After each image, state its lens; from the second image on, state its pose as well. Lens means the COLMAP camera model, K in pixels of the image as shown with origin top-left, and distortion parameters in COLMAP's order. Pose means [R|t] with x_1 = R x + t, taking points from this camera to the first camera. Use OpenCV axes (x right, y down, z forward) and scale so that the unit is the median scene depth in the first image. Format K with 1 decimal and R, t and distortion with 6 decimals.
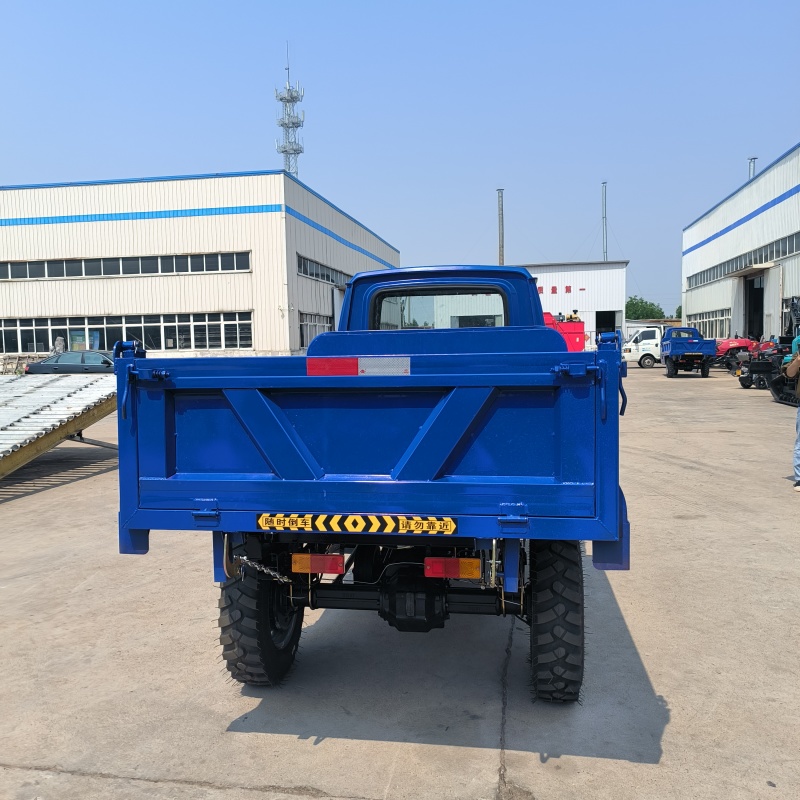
lens RADIAL K [[785.0, 0, 377.8], [0, 785.0, 408.1], [0, 0, 1]] dist [0.047313, -0.008483]
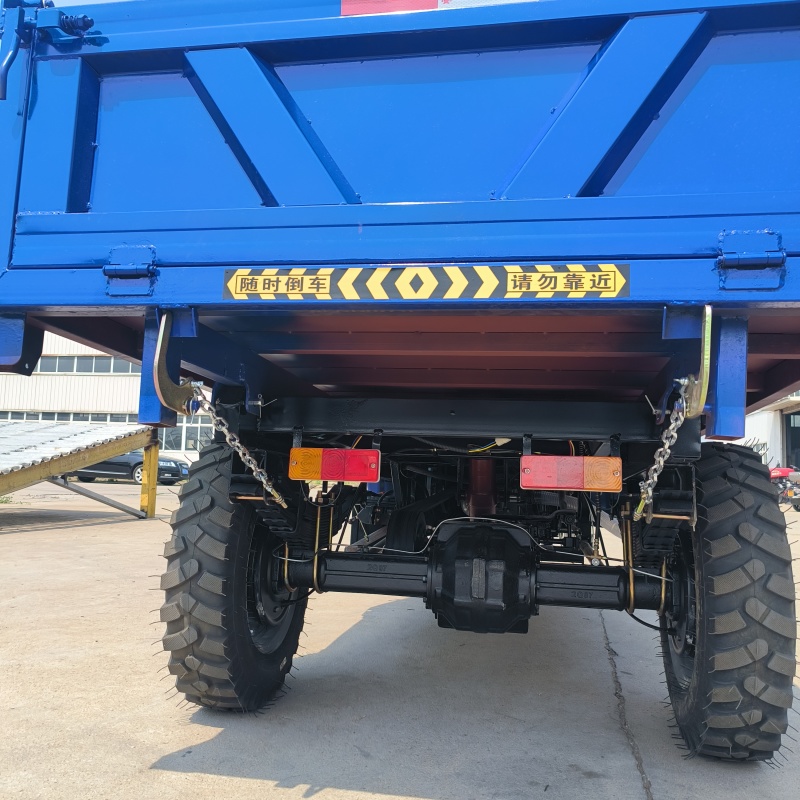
lens RADIAL K [[779.7, 0, 388.6], [0, 779.7, 399.0], [0, 0, 1]] dist [0.035483, -0.008330]
pose [[0.998327, 0.054415, -0.019561, -0.024828], [-0.057051, 0.982047, -0.179802, 0.232120], [0.009426, 0.180617, 0.983508, 0.390316]]
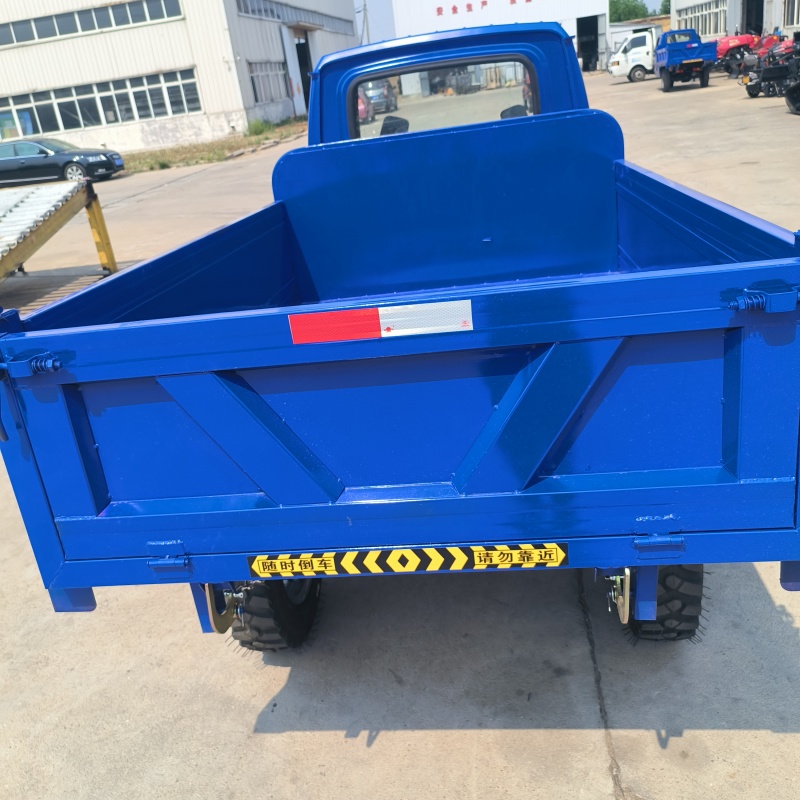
lens RADIAL K [[786.2, 0, 381.2], [0, 786.2, 396.4], [0, 0, 1]] dist [0.038199, -0.032275]
pose [[0.992168, -0.124774, 0.005907, -0.025501], [0.117364, 0.947354, 0.297901, -0.128347], [-0.042766, -0.294875, 0.954578, 0.321258]]
